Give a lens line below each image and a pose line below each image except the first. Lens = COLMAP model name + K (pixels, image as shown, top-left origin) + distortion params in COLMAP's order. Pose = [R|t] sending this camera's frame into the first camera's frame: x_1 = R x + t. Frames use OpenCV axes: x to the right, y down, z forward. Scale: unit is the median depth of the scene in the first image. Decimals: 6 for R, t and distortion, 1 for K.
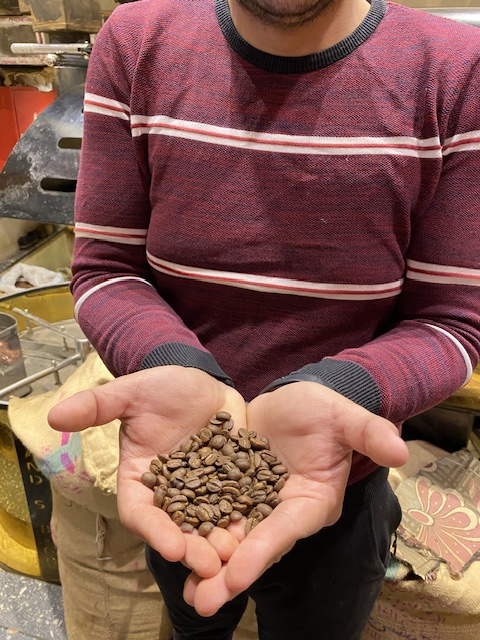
lens RADIAL K [[493.8, 0, 240.0], [0, 493.8, 320.0], [0, 0, 1]] dist [0.005541, -0.007385]
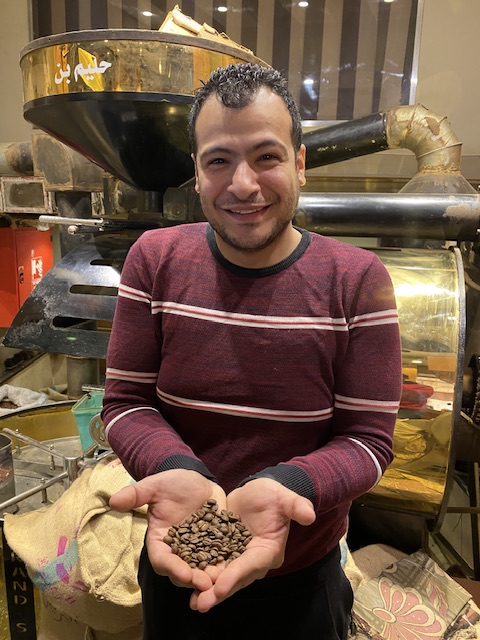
lens RADIAL K [[474.3, 0, 239.1], [0, 474.3, 303.8], [0, 0, 1]] dist [0.086558, -0.140885]
pose [[0.999282, -0.002420, 0.037810, -0.002082], [0.012070, 0.966300, -0.257136, -0.017056], [-0.035913, 0.257407, 0.965635, -0.462754]]
